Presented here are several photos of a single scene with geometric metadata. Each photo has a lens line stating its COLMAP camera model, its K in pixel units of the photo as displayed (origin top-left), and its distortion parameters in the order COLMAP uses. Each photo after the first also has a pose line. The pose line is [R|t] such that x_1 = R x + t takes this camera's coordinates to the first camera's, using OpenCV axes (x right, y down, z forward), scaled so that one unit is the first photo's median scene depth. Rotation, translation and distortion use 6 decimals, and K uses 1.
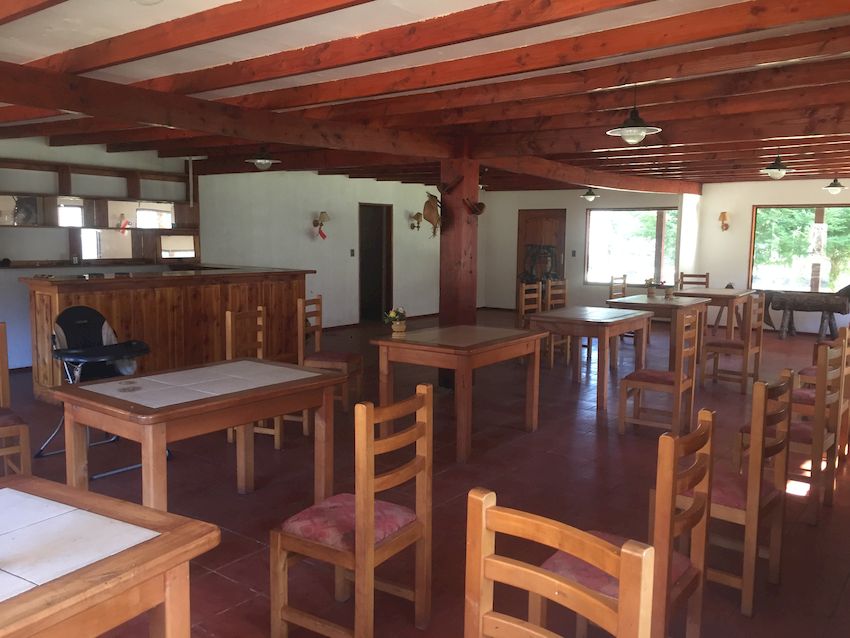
lens RADIAL K [[738.6, 0, 426.5], [0, 738.6, 316.1], [0, 0, 1]] dist [0.107609, -0.146337]
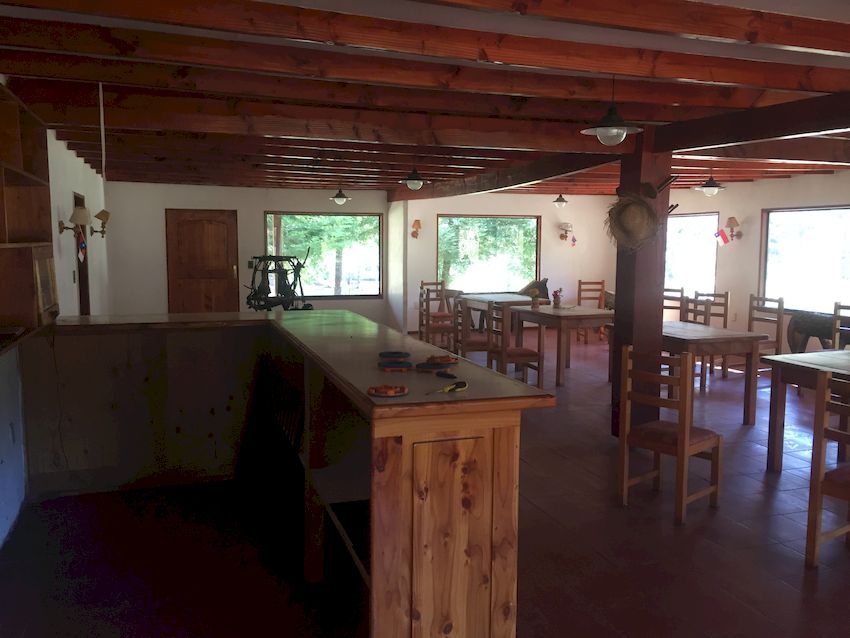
lens RADIAL K [[738.6, 0, 426.5], [0, 738.6, 316.1], [0, 0, 1]] dist [0.107609, -0.146337]
pose [[0.537223, -0.093444, 0.838248, -1.134566], [0.097705, 0.994048, 0.048193, -0.148721], [-0.837762, 0.056011, 0.543155, 1.193108]]
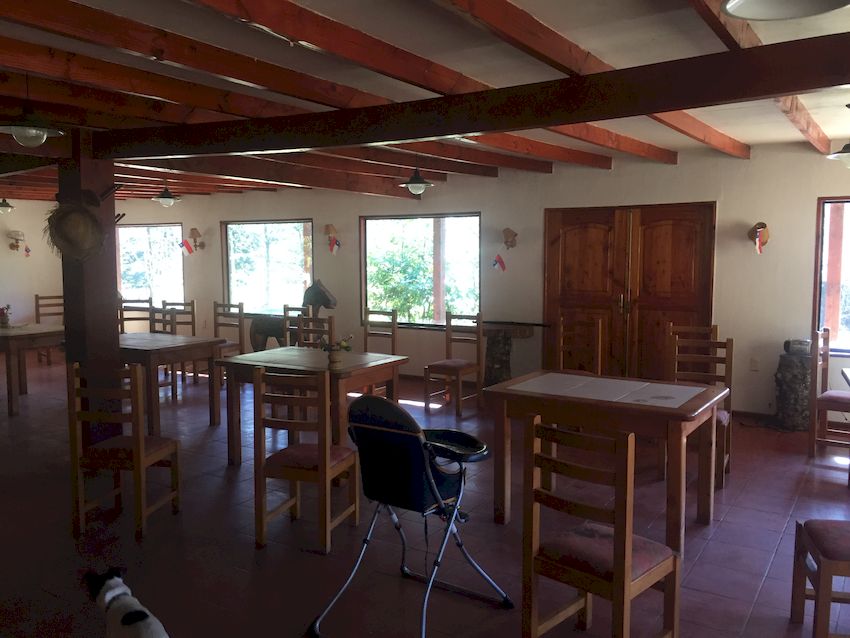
lens RADIAL K [[738.6, 0, 426.5], [0, 738.6, 316.1], [0, 0, 1]] dist [0.107609, -0.146337]
pose [[-0.102513, -0.097198, 0.989972, -1.131031], [0.117064, 0.987120, 0.109040, -0.145437], [-0.987819, 0.127068, -0.089814, 1.167671]]
